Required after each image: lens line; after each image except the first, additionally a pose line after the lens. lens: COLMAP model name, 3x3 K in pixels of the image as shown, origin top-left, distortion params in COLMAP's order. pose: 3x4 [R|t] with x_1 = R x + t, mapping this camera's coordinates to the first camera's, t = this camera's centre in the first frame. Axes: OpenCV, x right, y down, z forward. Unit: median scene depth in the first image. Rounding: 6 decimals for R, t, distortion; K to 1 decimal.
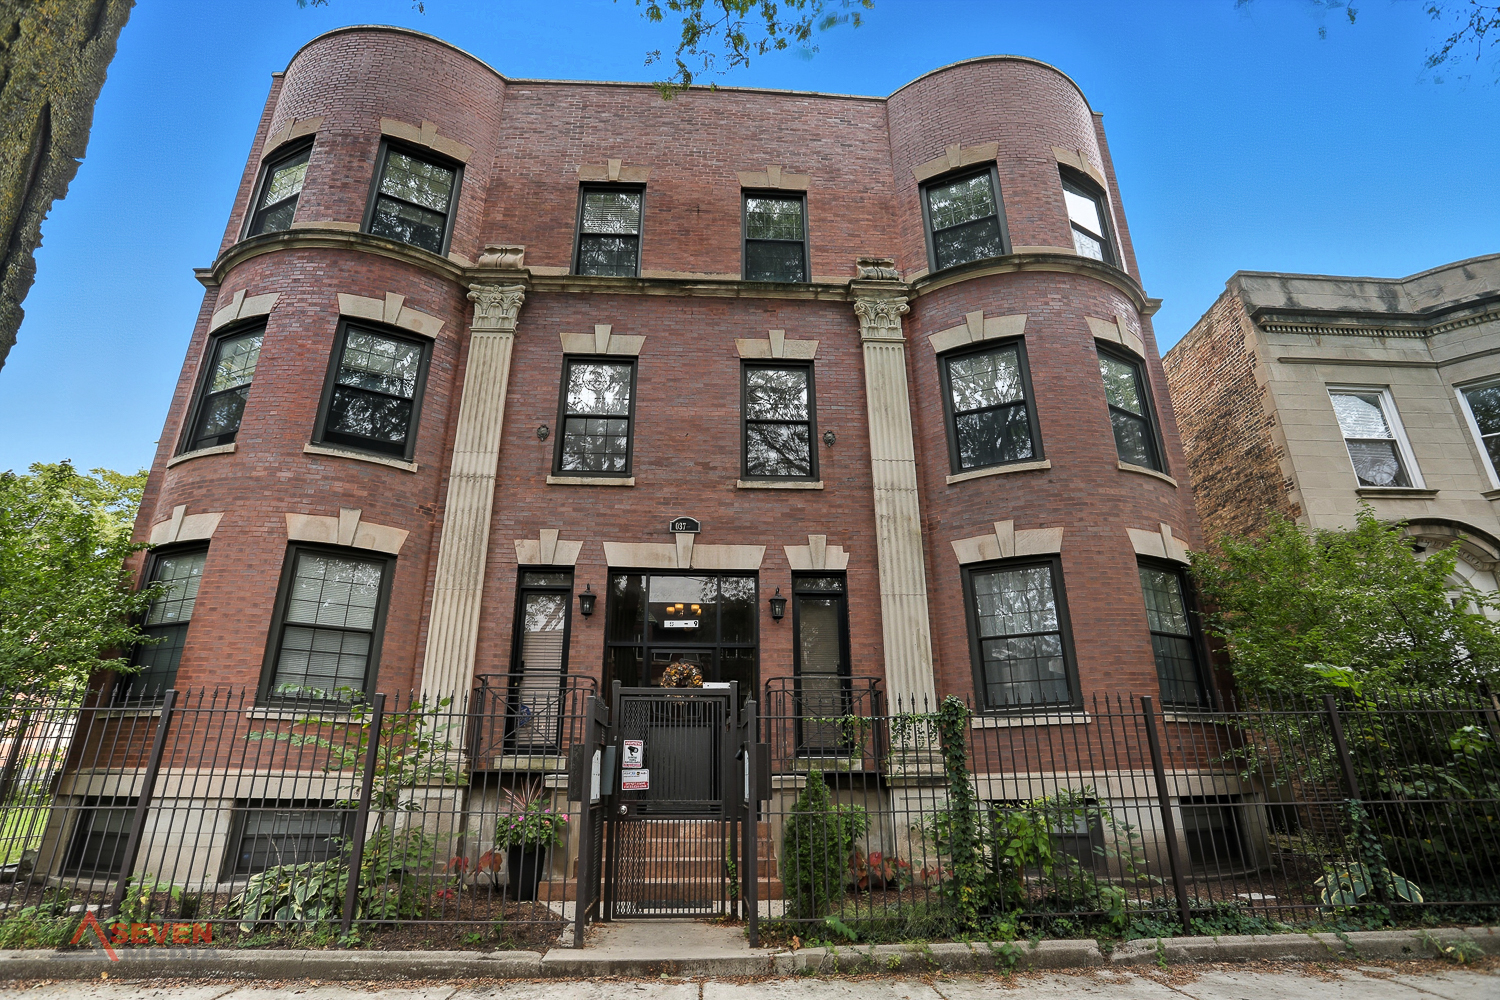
lens RADIAL K [[765.3, 0, 740.9], [0, 765.3, 480.5], [0, 0, 1]] dist [-0.069535, 0.034331]
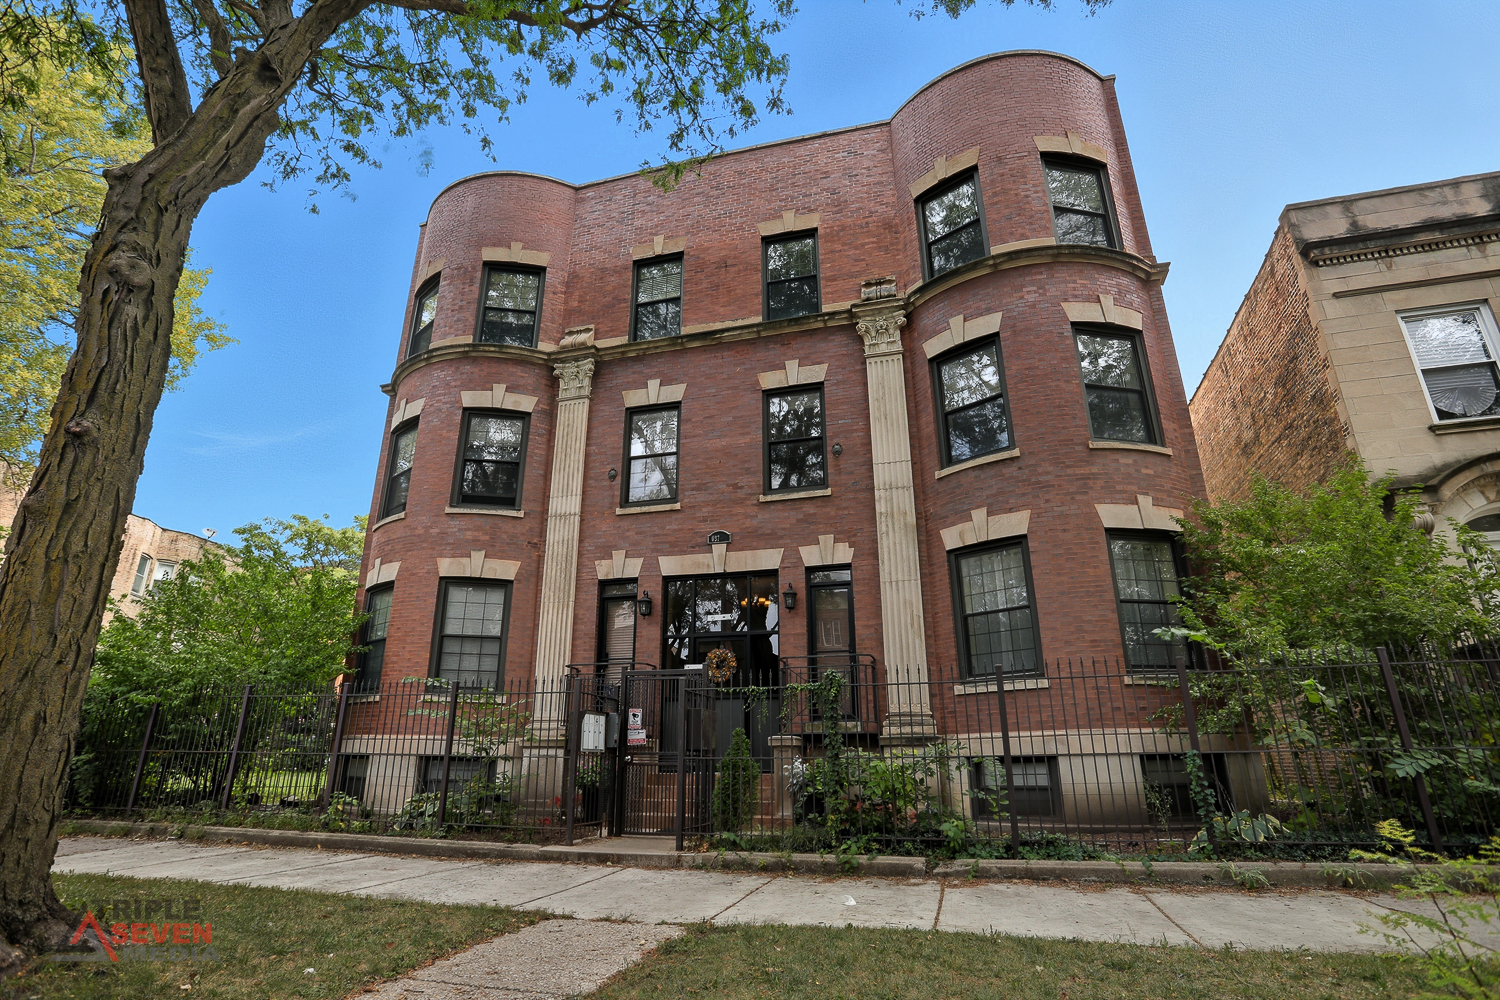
lens RADIAL K [[765.3, 0, 740.9], [0, 765.3, 480.5], [0, 0, 1]] dist [-0.069535, 0.034331]
pose [[0.941945, -0.114338, -0.315699, 0.347181], [0.122777, 0.992410, 0.006902, -0.035378], [0.312513, -0.045262, 0.948834, -0.149678]]
